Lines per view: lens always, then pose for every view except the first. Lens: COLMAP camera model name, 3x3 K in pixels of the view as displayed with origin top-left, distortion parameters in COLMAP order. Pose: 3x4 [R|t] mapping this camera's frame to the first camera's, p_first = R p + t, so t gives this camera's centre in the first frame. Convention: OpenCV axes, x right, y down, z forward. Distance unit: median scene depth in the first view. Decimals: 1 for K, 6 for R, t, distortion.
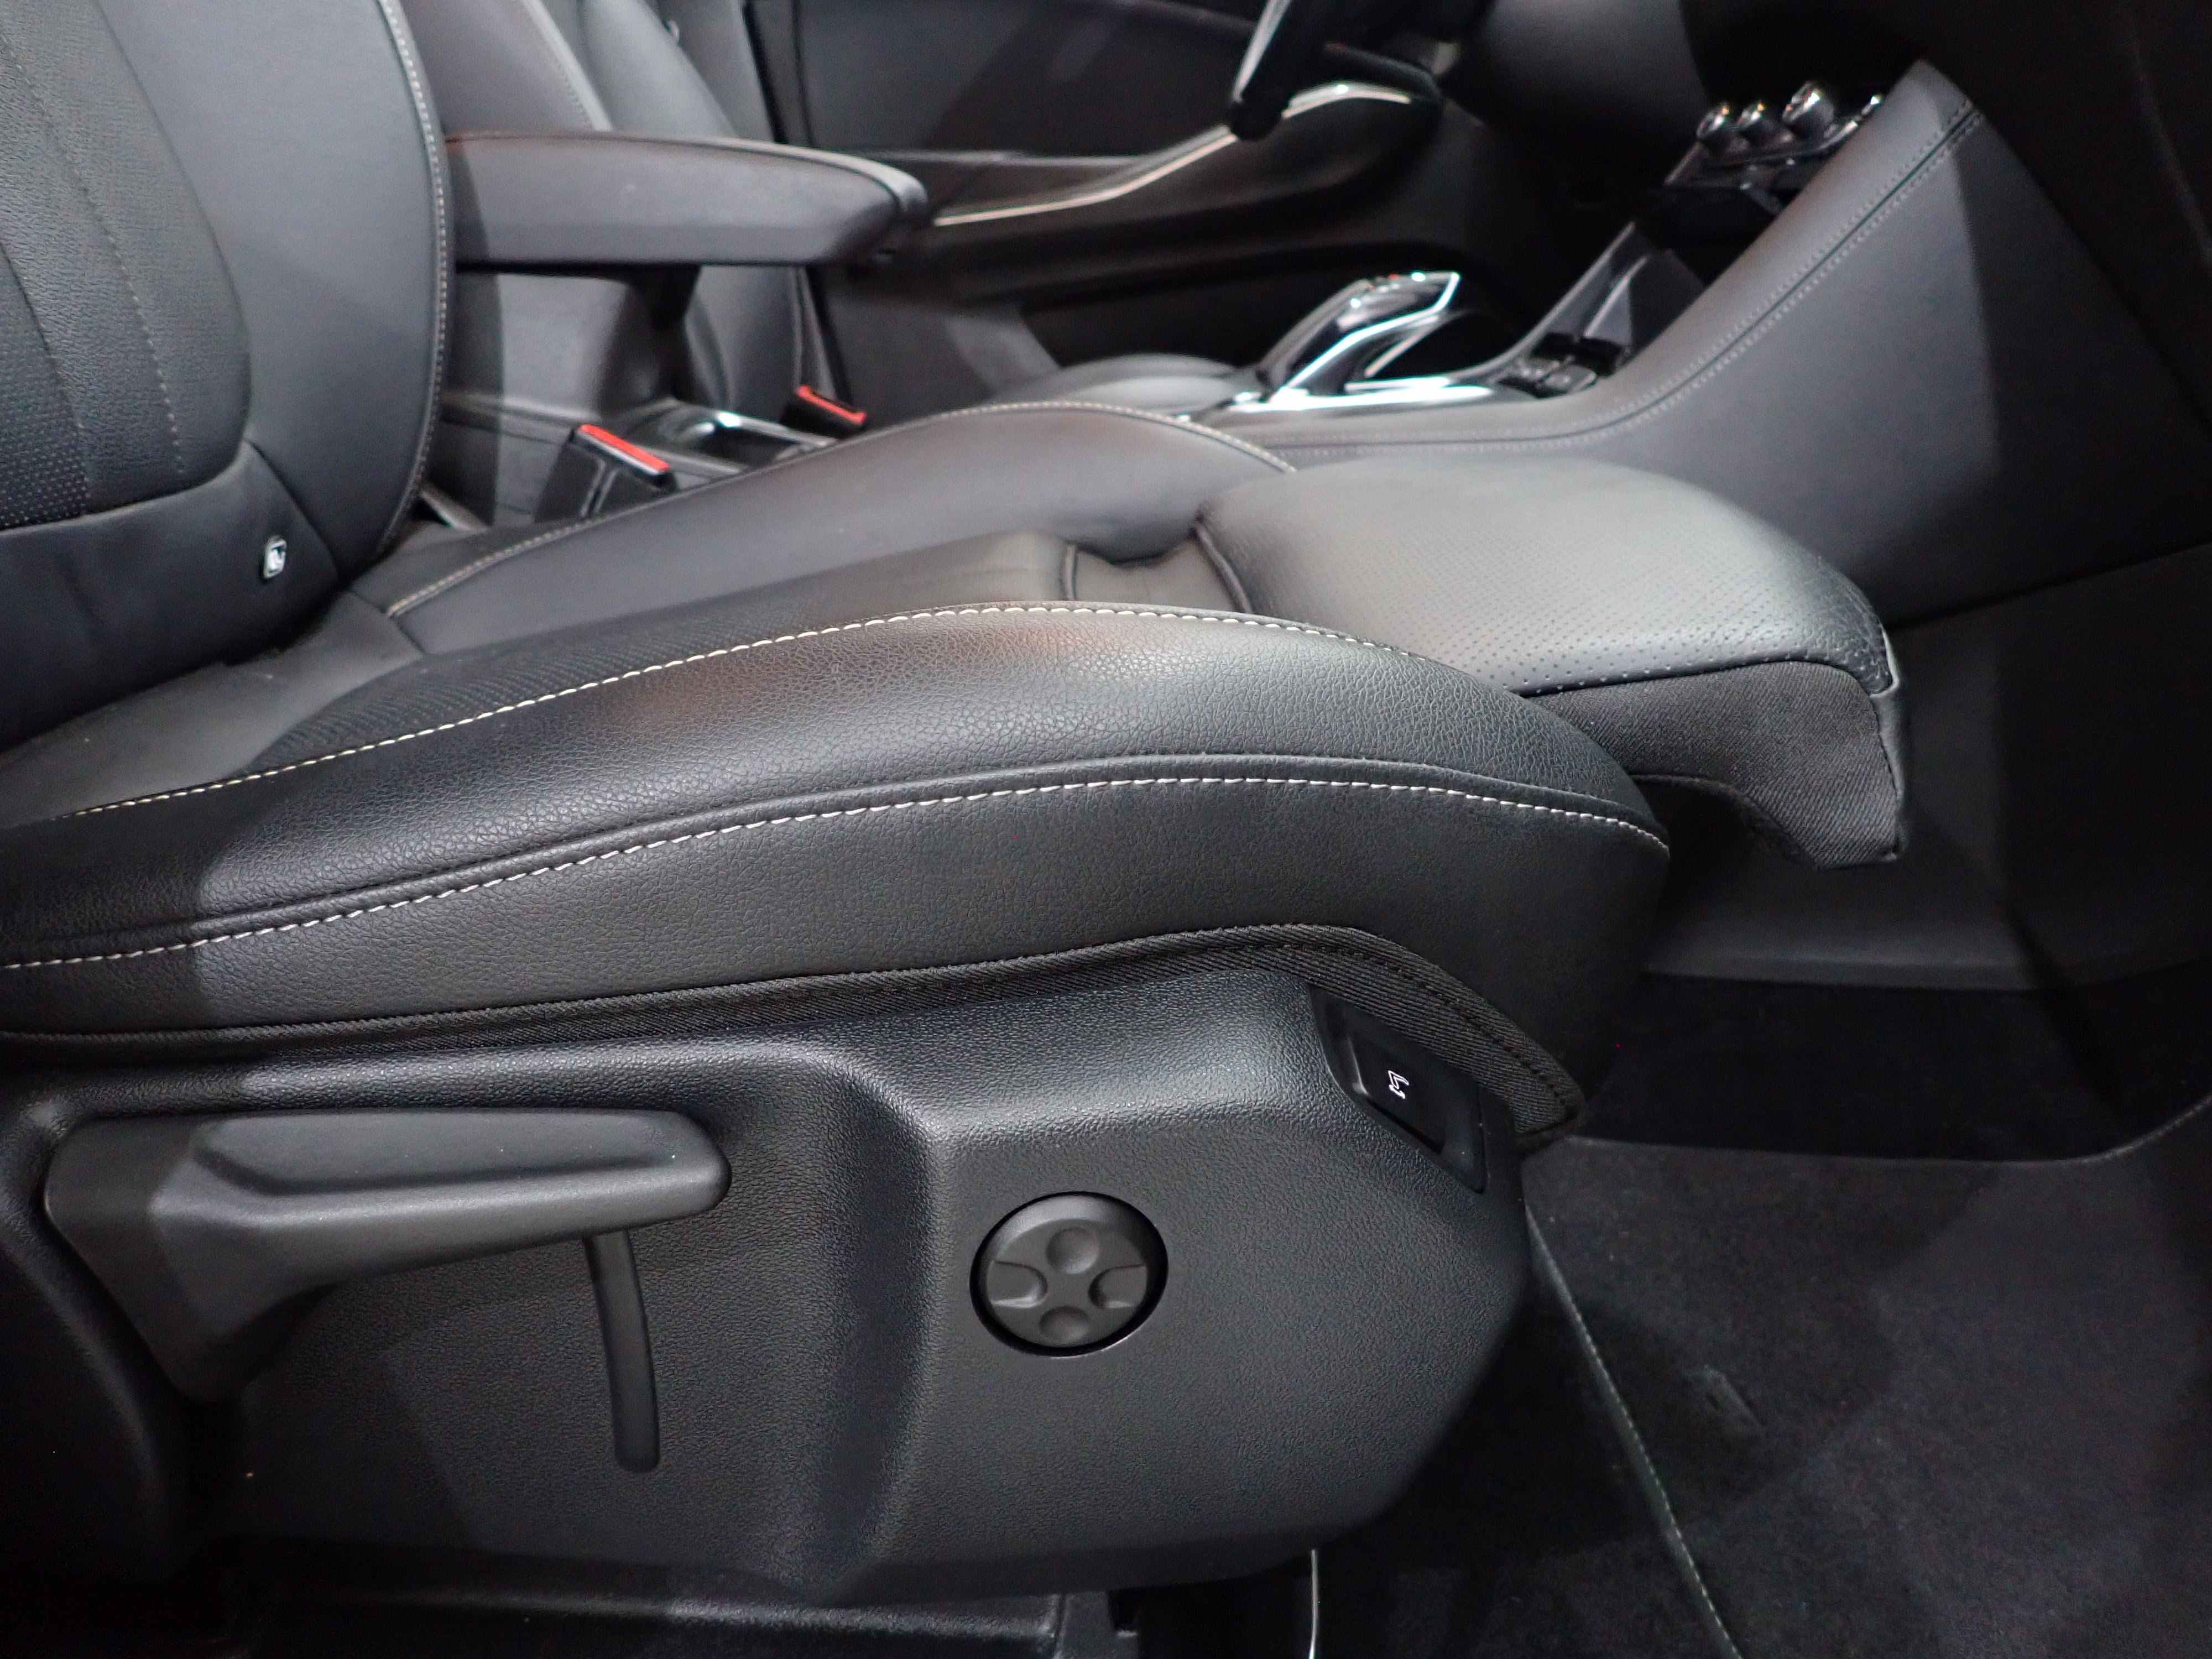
lens RADIAL K [[1587.6, 0, 1096.6], [0, 1587.6, 887.7], [0, 0, 1]] dist [-0.005403, -0.004268]
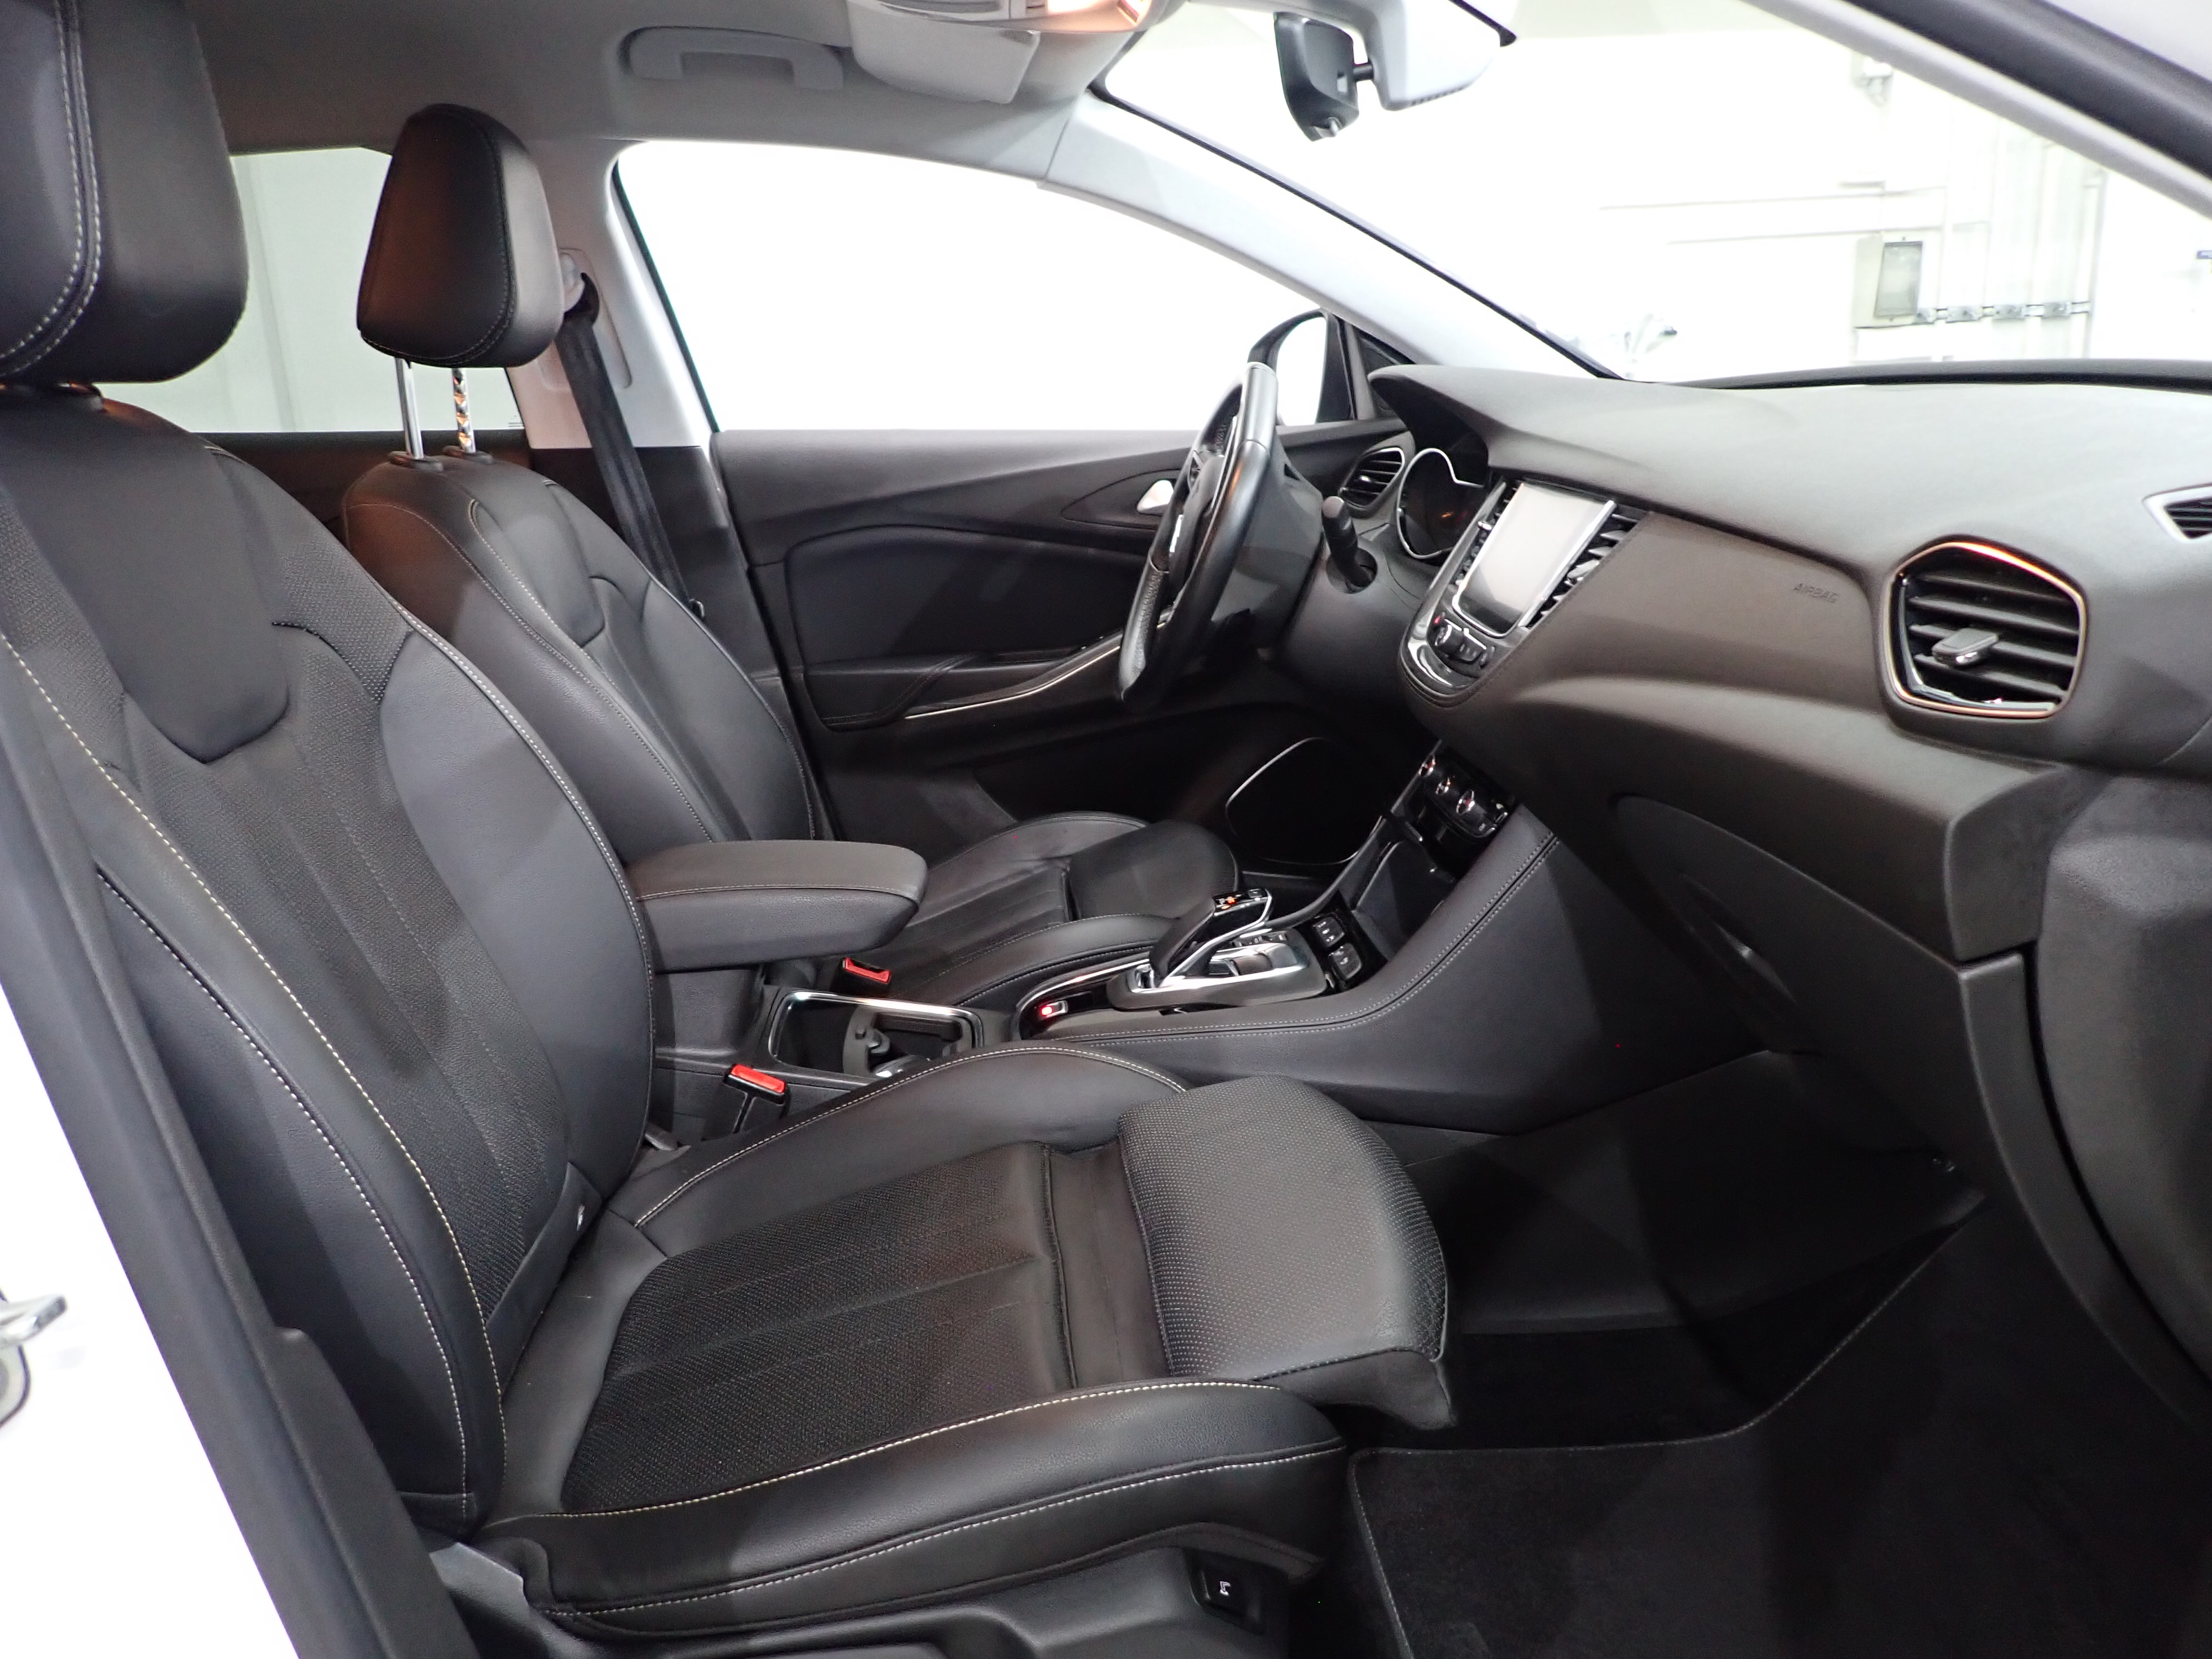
lens RADIAL K [[1631.7, 0, 1098.8], [0, 1631.7, 866.4], [0, 0, 1]] dist [-0.002927, -0.004046]
pose [[0.995471, -0.089505, 0.032052, 0.009530], [0.091479, 0.993578, -0.066594, -0.377475], [-0.025885, 0.069225, 0.997265, -0.707660]]
